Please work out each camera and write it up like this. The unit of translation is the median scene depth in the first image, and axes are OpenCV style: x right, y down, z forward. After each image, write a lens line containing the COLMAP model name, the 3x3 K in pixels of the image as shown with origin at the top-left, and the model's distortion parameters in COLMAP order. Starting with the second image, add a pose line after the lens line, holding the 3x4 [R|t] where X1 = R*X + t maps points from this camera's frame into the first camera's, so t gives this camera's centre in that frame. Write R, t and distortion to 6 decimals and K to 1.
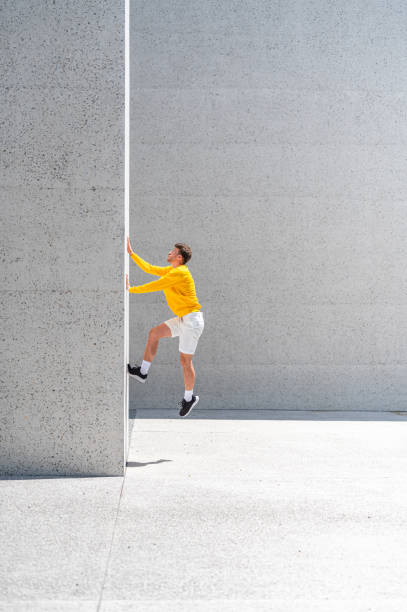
lens RADIAL K [[1052.7, 0, 207.4], [0, 1052.7, 289.0], [0, 0, 1]] dist [0.000596, 0.000000]
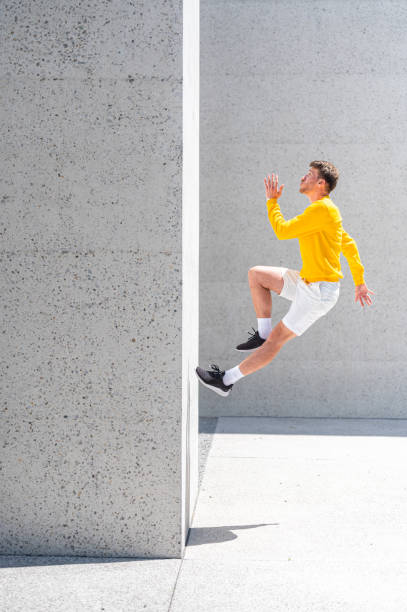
lens RADIAL K [[1052.7, 0, 240.3], [0, 1052.7, 350.8], [0, 0, 1]] dist [0.000596, 0.000000]
pose [[0.998355, 0.005884, -0.057027, -0.011562], [-0.001759, 0.997395, 0.072113, 0.014652], [0.057303, -0.071894, 0.995765, 0.400436]]
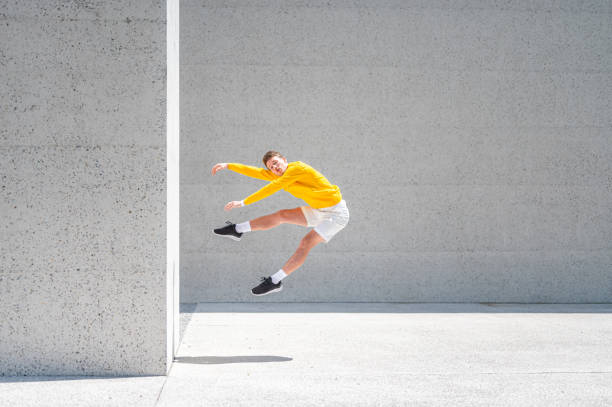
lens RADIAL K [[1052.7, 0, 325.3], [0, 1052.7, 183.5], [0, 0, 1]] dist [0.000596, 0.000000]
pose [[0.999185, -0.005095, 0.040053, 0.010239], [0.005429, 0.999951, -0.008233, 0.037611], [-0.040009, 0.008444, 0.999164, 0.186210]]
